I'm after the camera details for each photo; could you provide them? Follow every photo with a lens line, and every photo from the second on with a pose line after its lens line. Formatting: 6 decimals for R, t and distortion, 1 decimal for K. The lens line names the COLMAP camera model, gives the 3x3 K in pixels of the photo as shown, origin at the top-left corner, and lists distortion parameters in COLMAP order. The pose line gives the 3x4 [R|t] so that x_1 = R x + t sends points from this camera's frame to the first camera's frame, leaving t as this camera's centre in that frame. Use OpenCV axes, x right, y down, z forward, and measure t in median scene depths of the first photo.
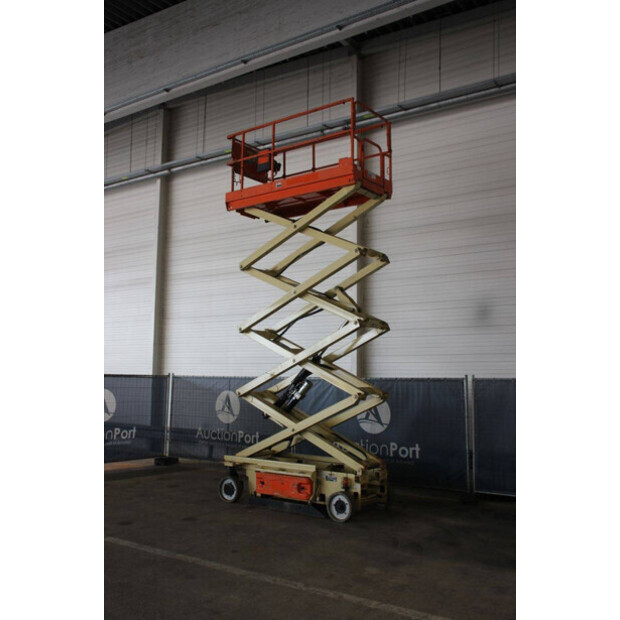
lens RADIAL K [[636.8, 0, 313.4], [0, 636.8, 309.7], [0, 0, 1]] dist [-0.043403, 0.000000]
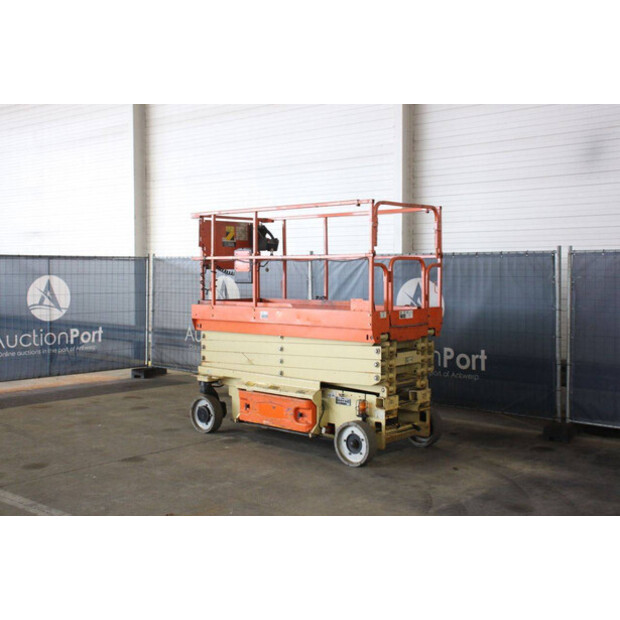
lens RADIAL K [[790.8, 0, 312.0], [0, 790.8, 299.8], [0, 0, 1]] dist [0.026550, 0.000000]
pose [[0.994931, -0.006405, -0.100360, 0.082005], [0.021255, 0.988818, 0.147606, 0.037464], [0.098293, -0.148991, 0.983941, 0.197333]]
